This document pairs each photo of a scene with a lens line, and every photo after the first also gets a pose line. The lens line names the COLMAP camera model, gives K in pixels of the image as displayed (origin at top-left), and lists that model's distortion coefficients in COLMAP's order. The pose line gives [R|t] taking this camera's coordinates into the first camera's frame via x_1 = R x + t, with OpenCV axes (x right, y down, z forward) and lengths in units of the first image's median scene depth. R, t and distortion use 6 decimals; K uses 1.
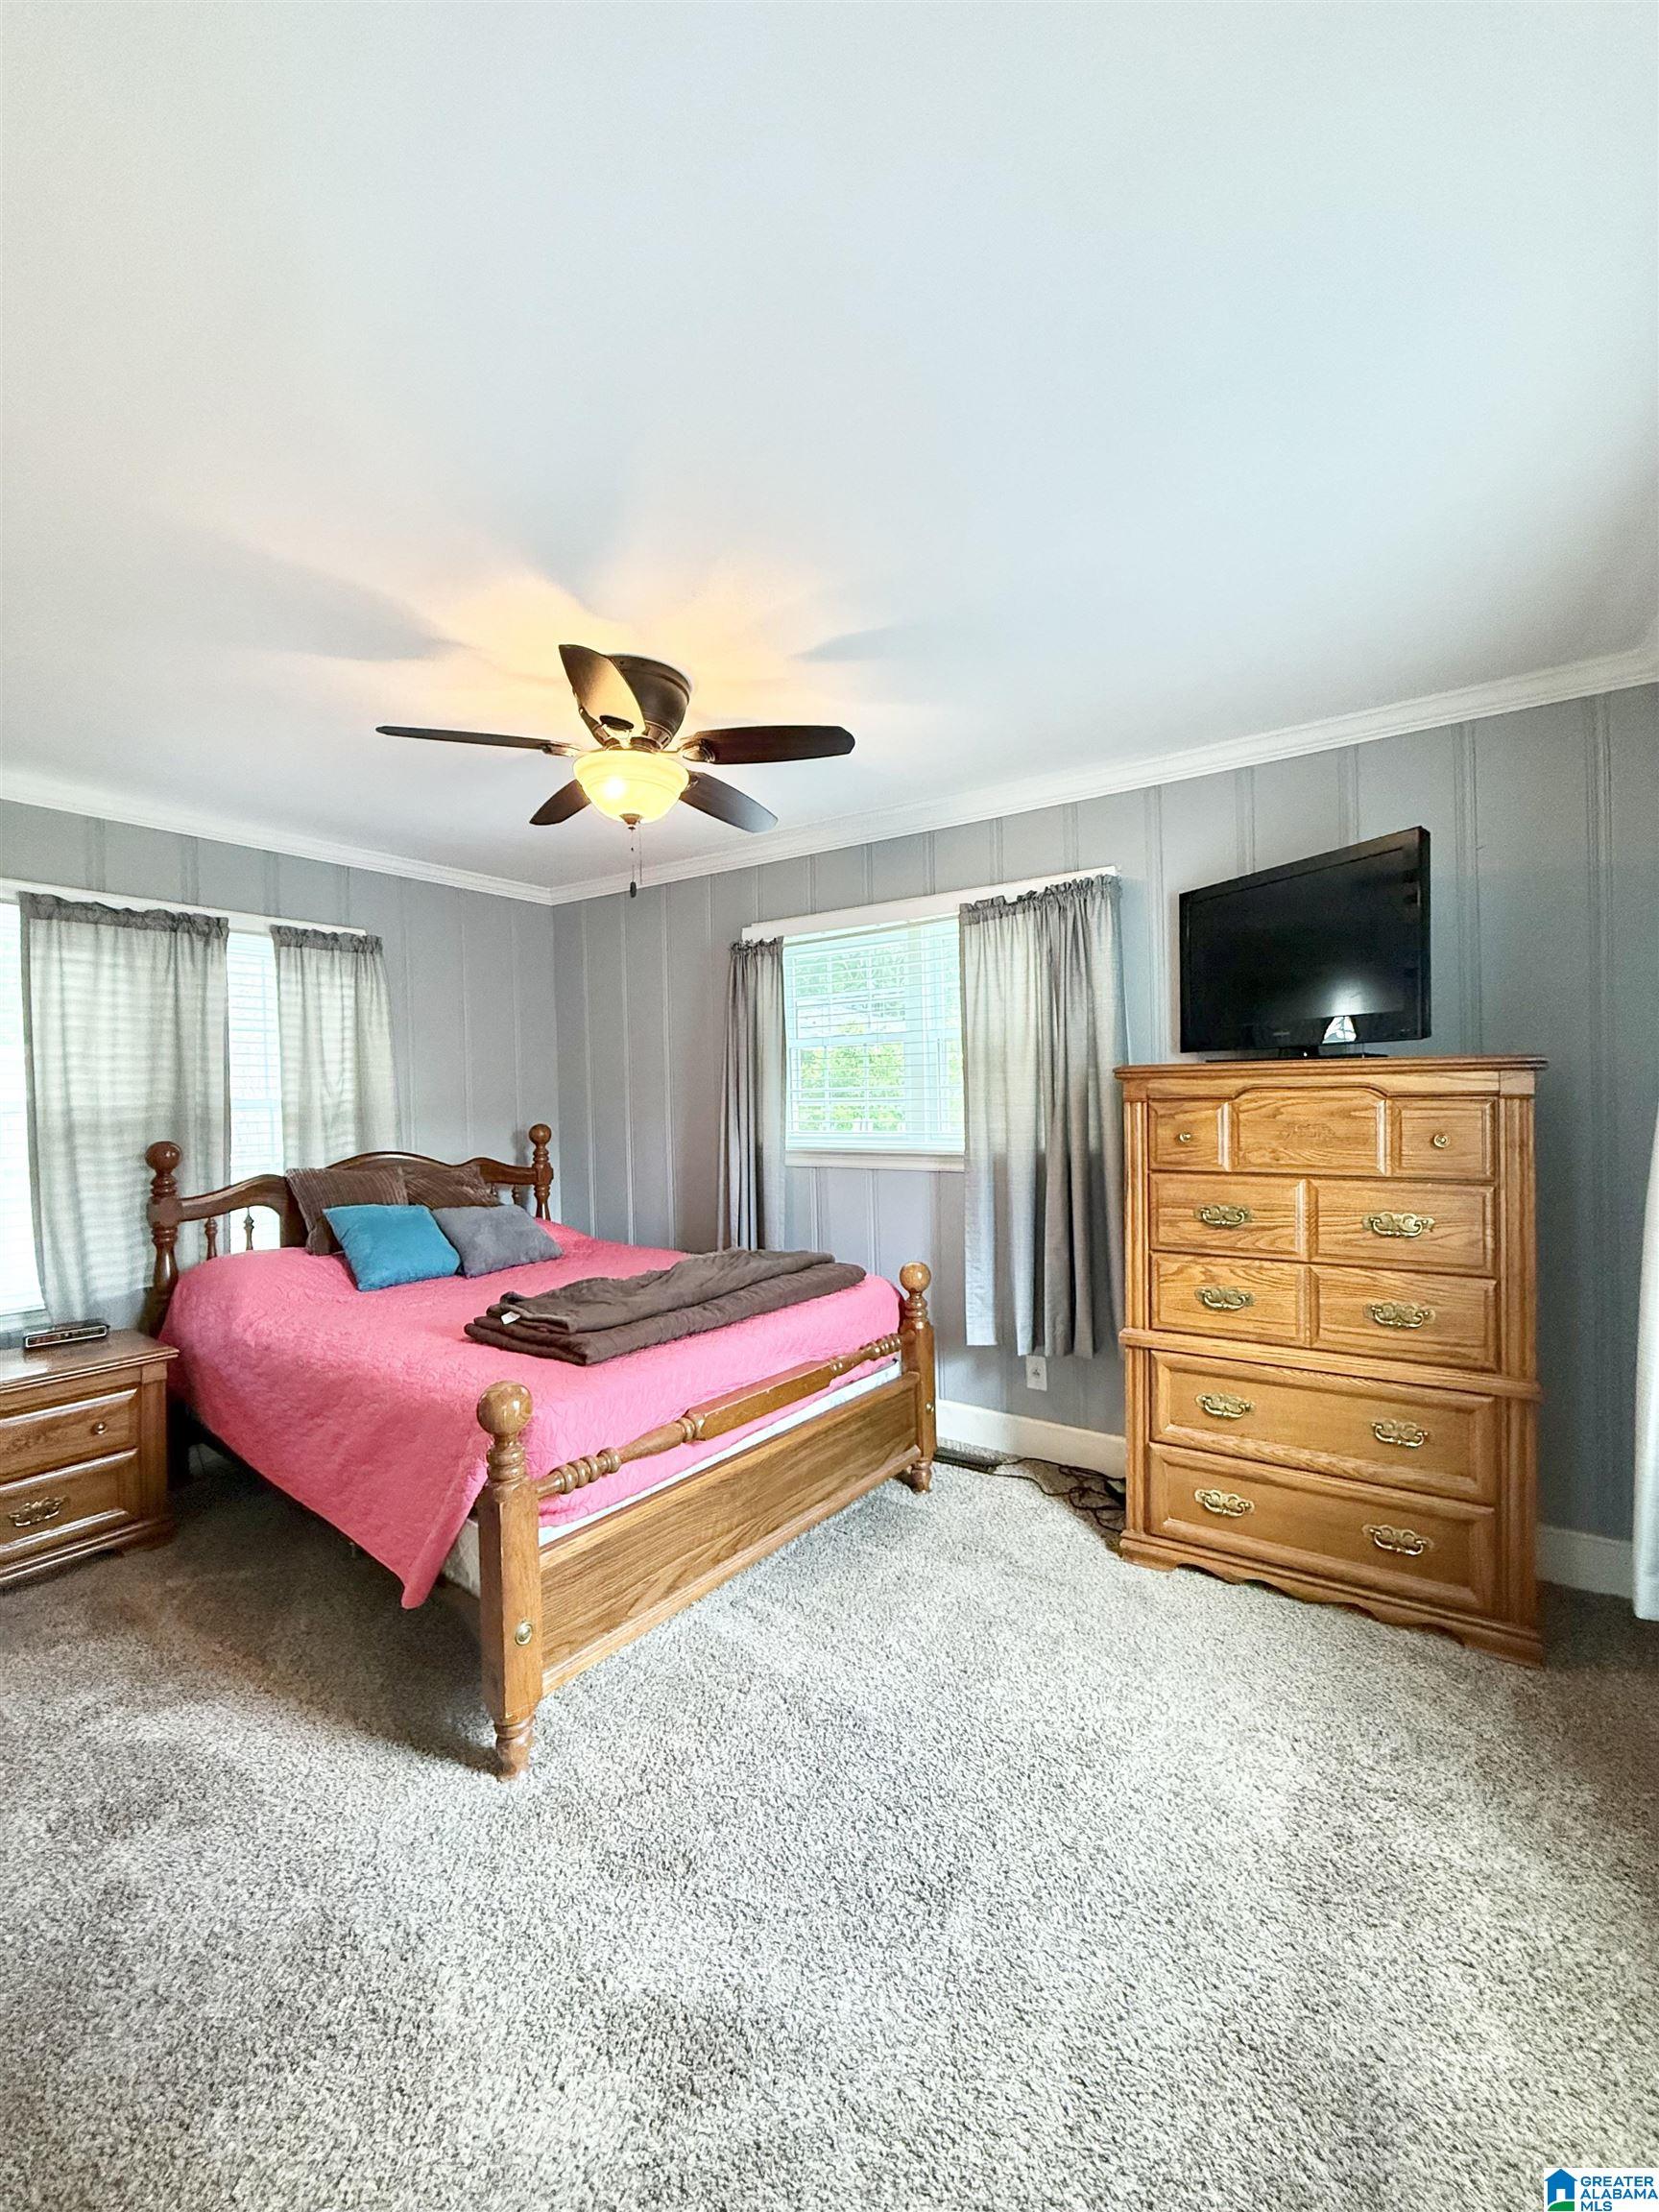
lens RADIAL K [[885.8, 0, 834.0], [0, 885.8, 1108.9], [0, 0, 1]] dist [-0.000585, -0.000123]
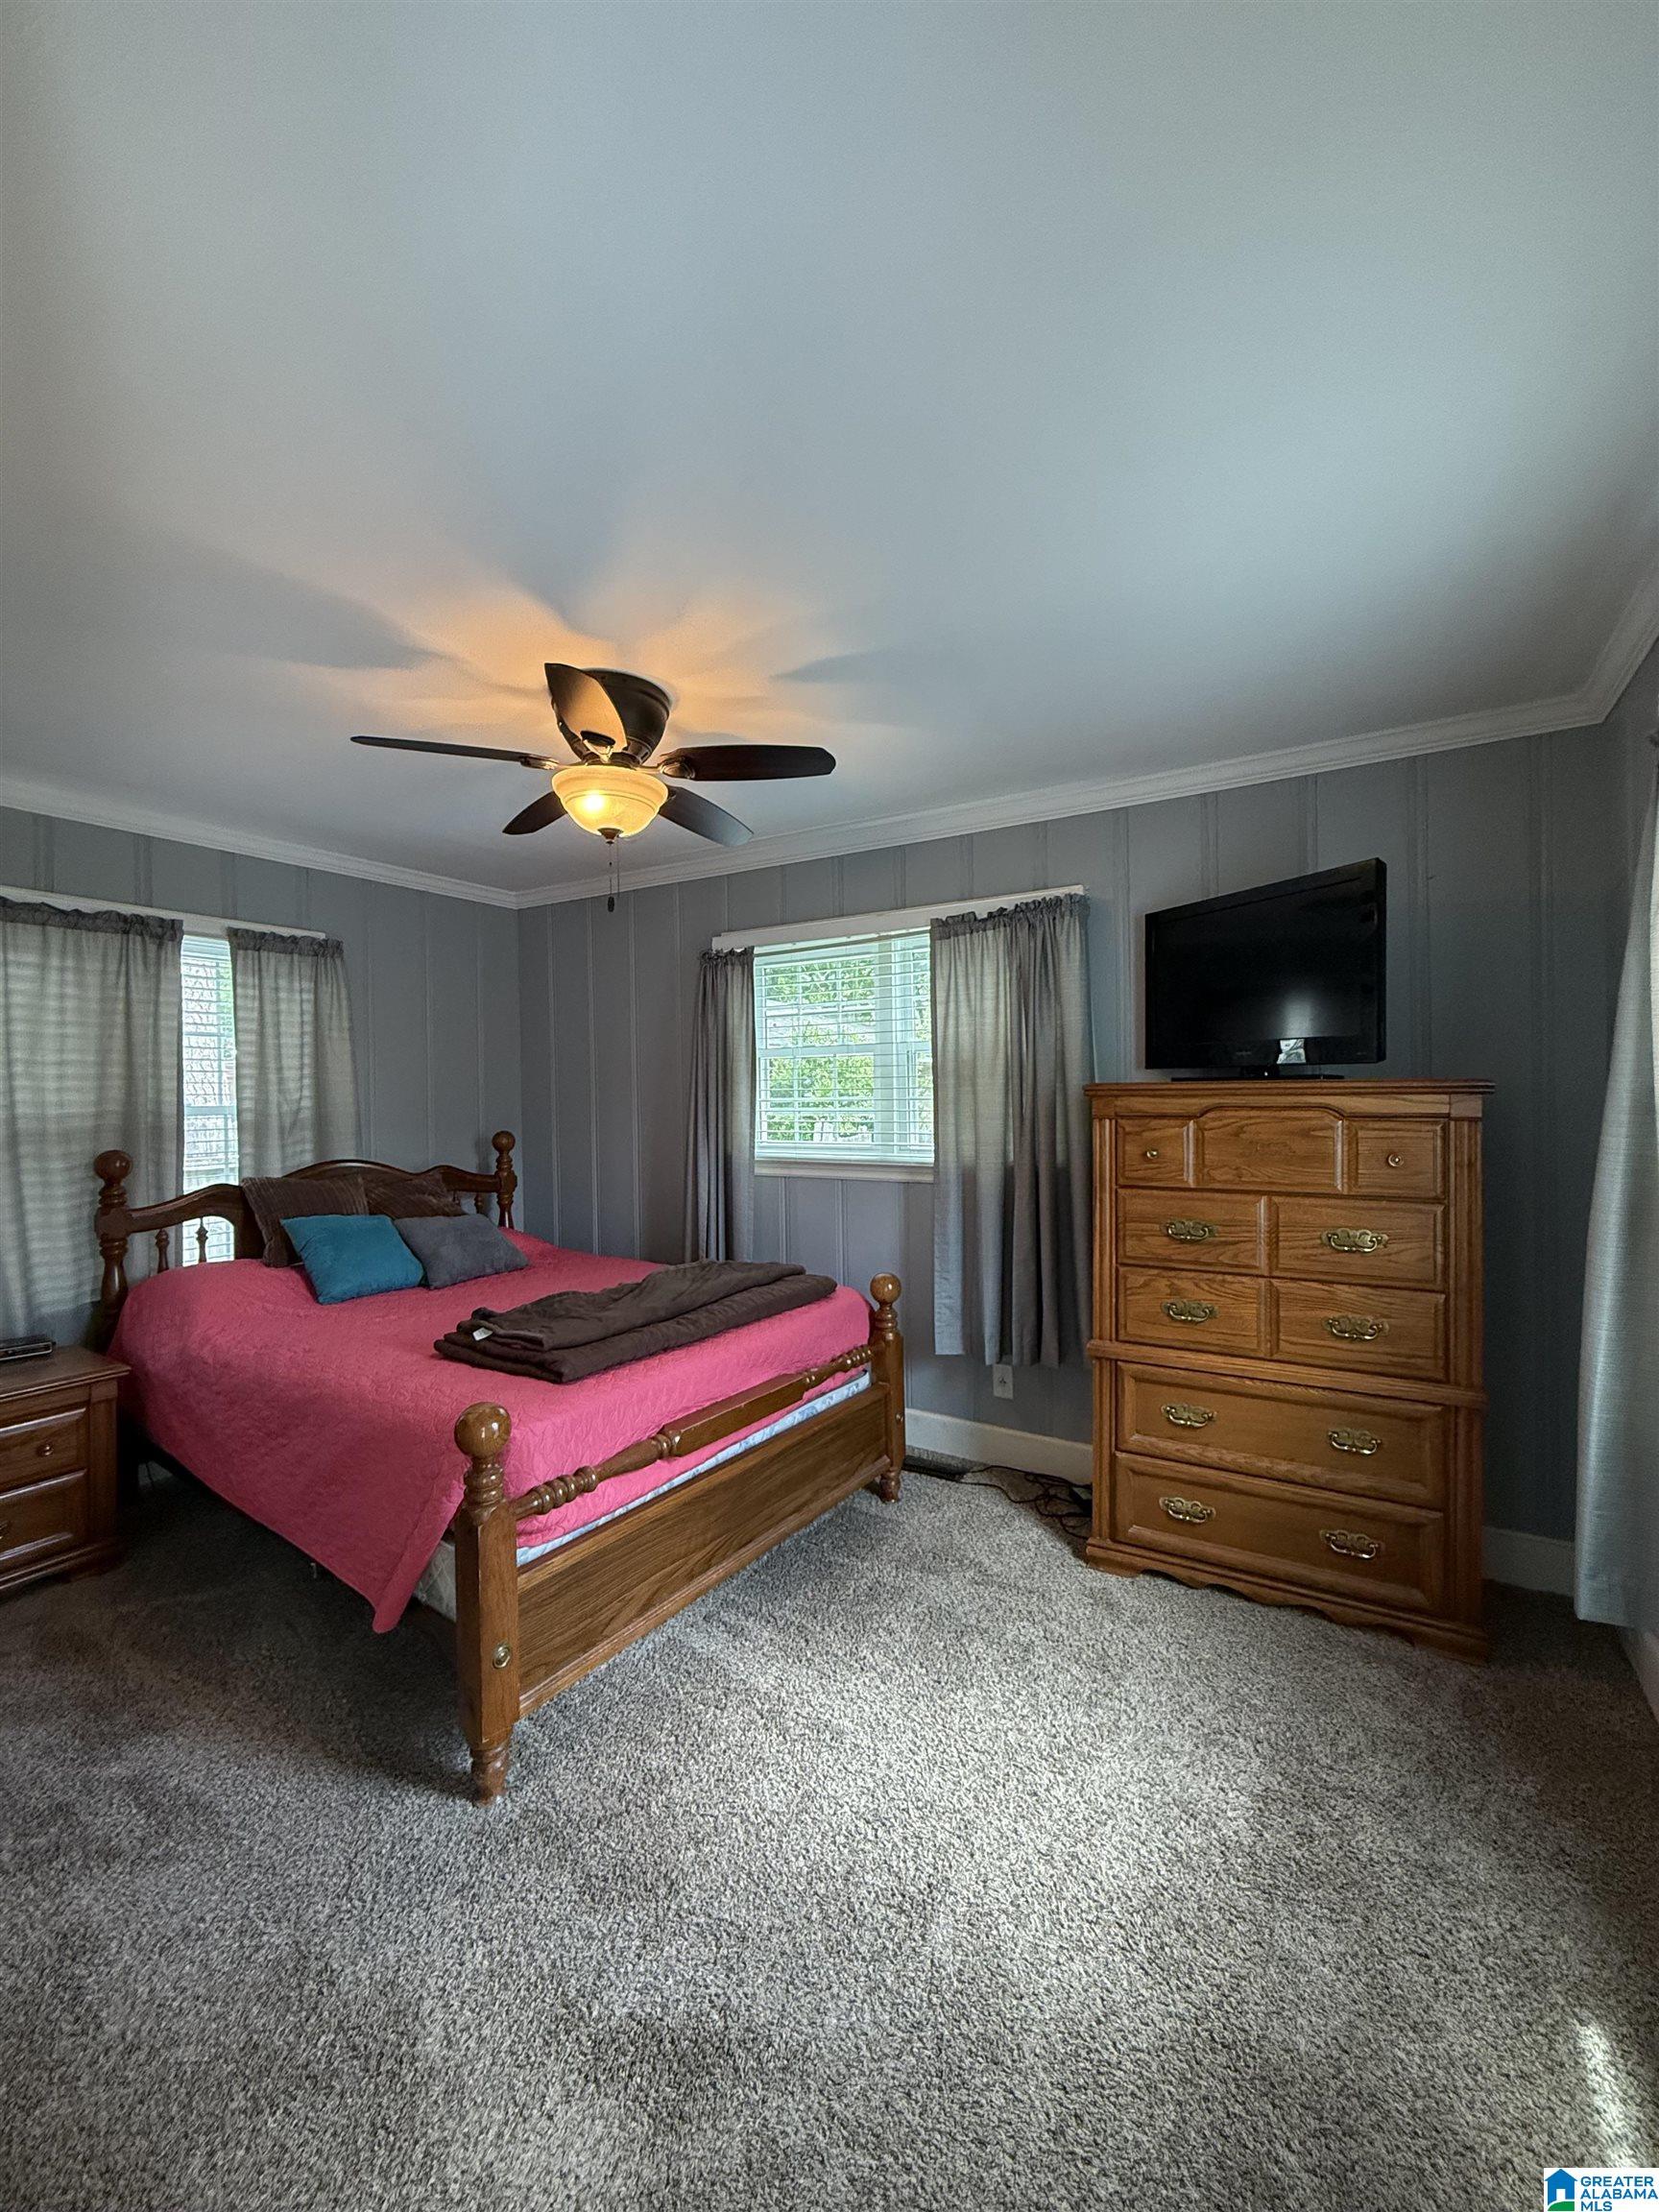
lens RADIAL K [[885.8, 0, 834.2], [0, 885.8, 1108.7], [0, 0, 1]] dist [-0.000585, -0.000123]
pose [[0.998783, 0.006672, 0.048872, -0.024773], [-0.006651, 0.999978, -0.000594, -0.019702], [-0.048875, 0.000268, 0.998805, -0.008298]]
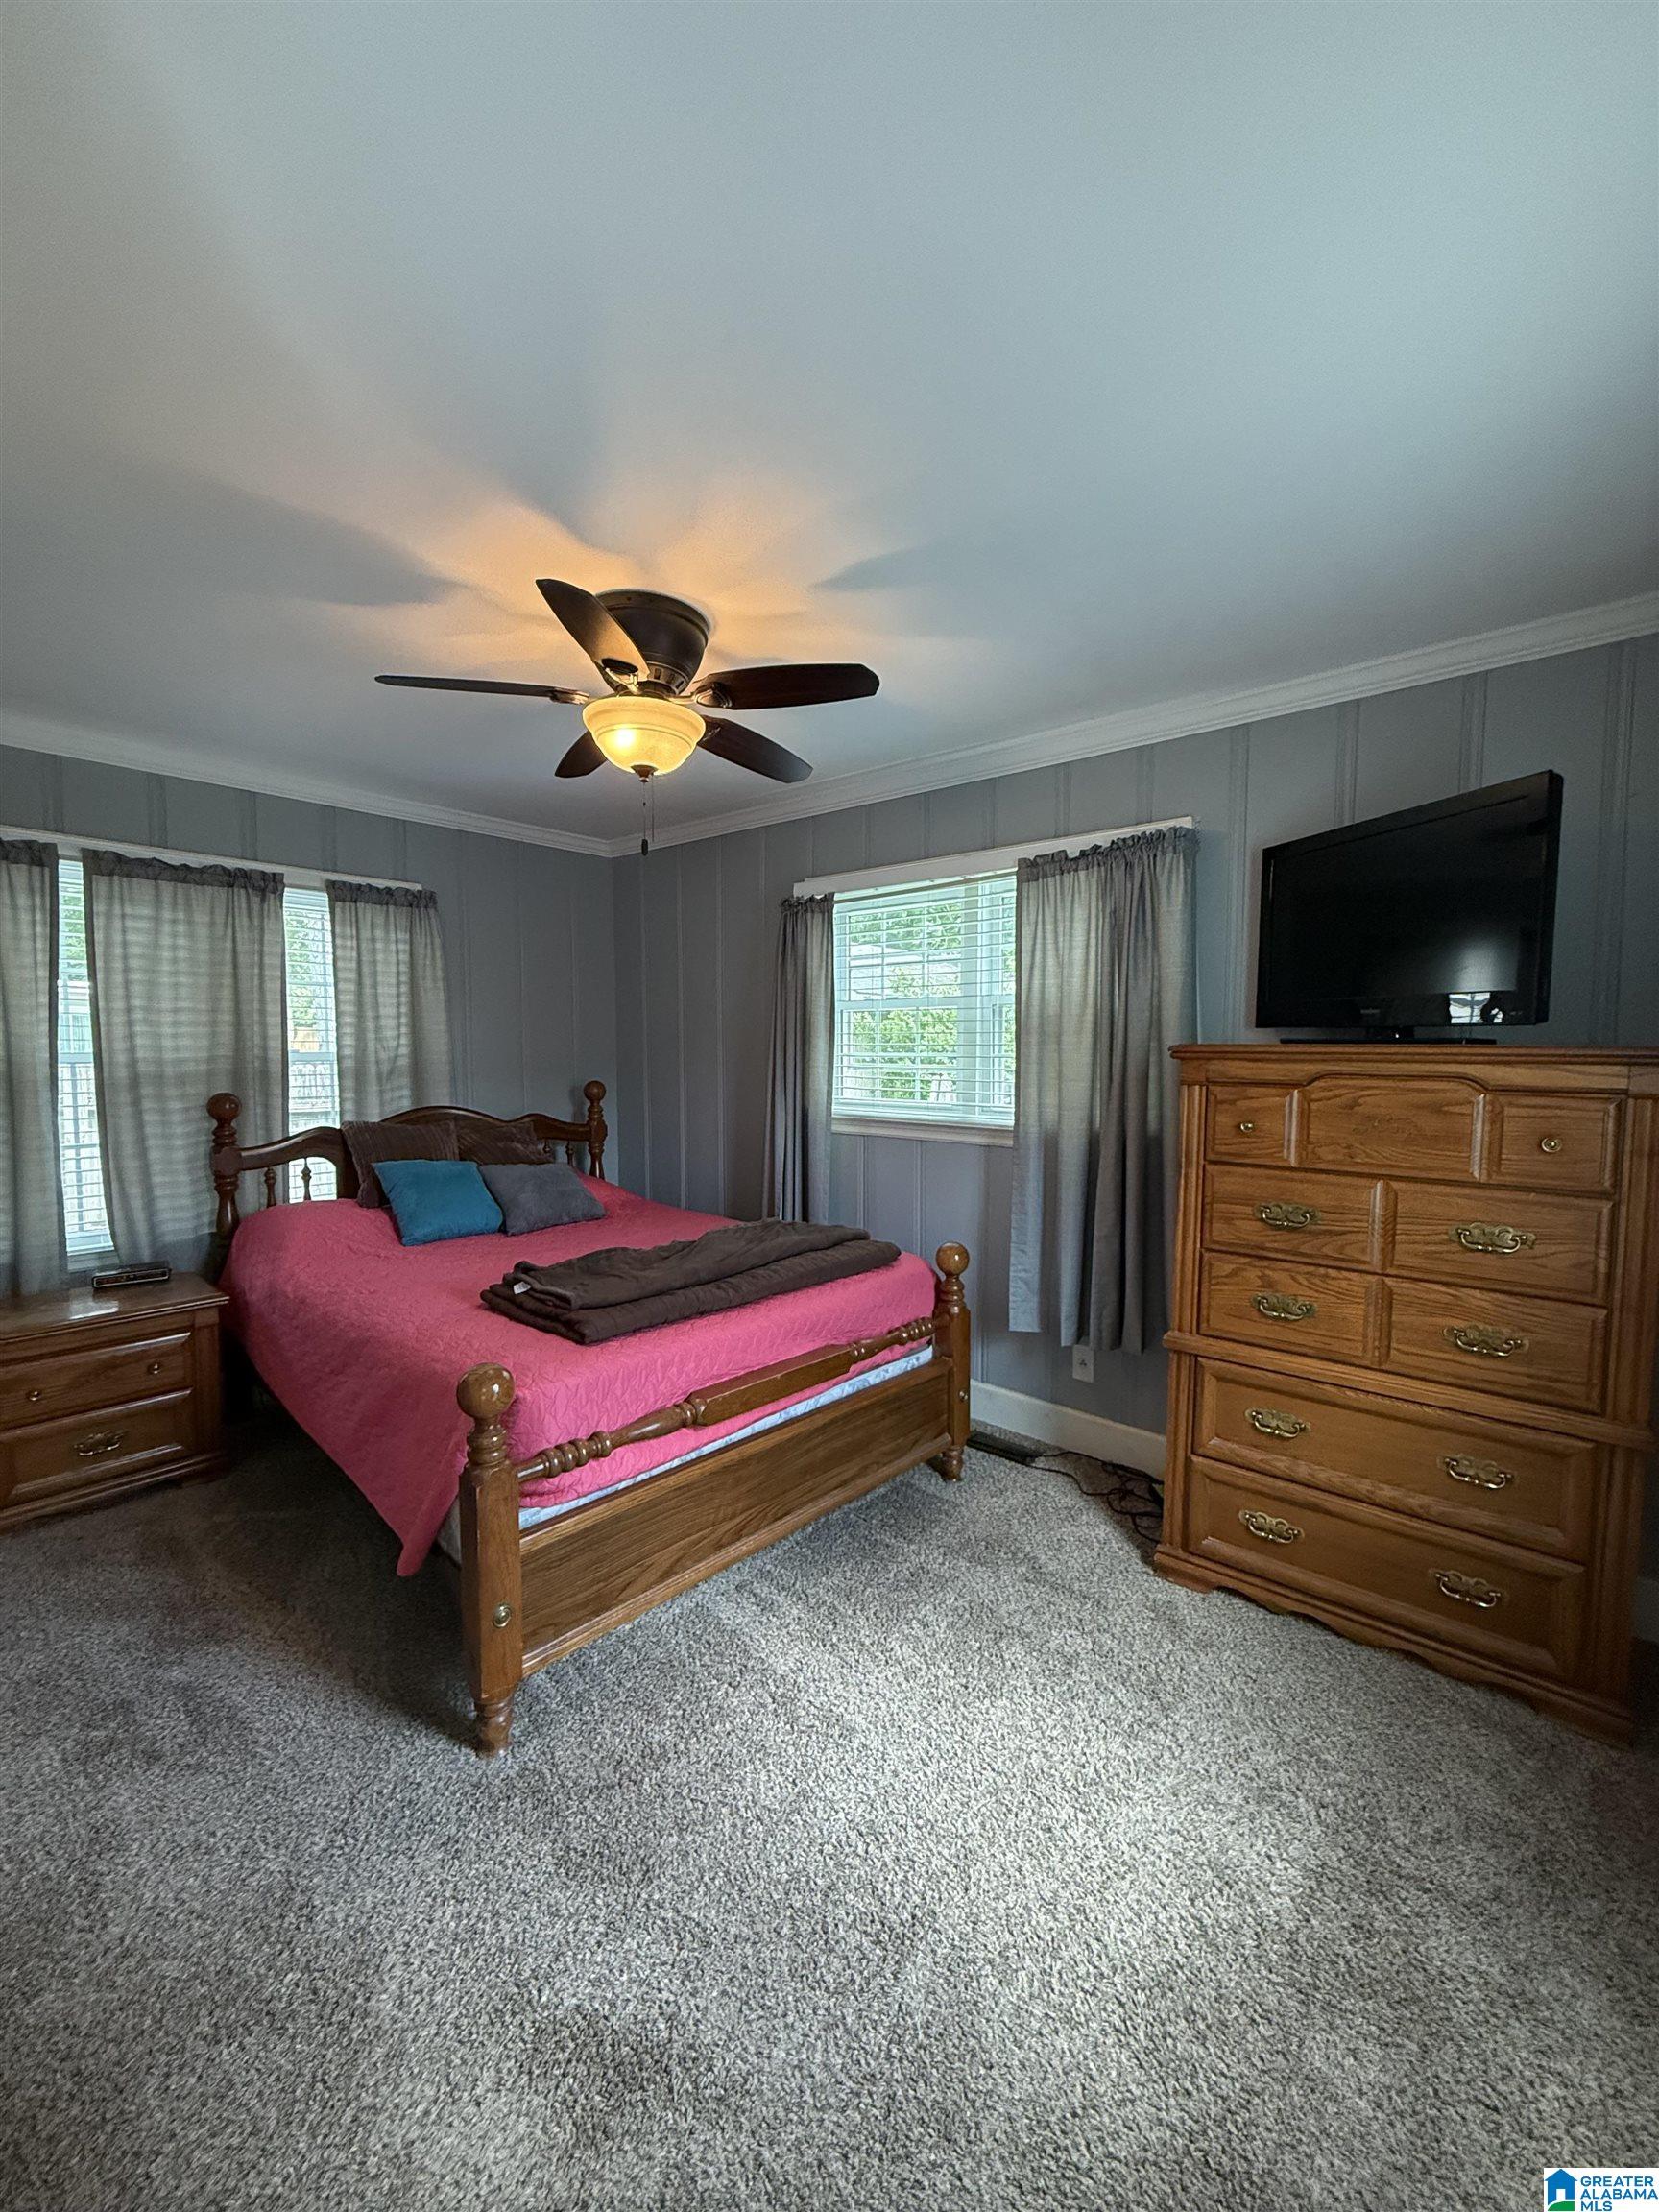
lens RADIAL K [[885.8, 0, 832.4], [0, 885.8, 1108.8], [0, 0, 1]] dist [-0.000585, -0.000123]
pose [[0.993704, 0.030049, -0.107933, 0.086962], [-0.023921, 0.998052, 0.057628, -0.031183], [0.109454, -0.054683, 0.992487, 0.076111]]
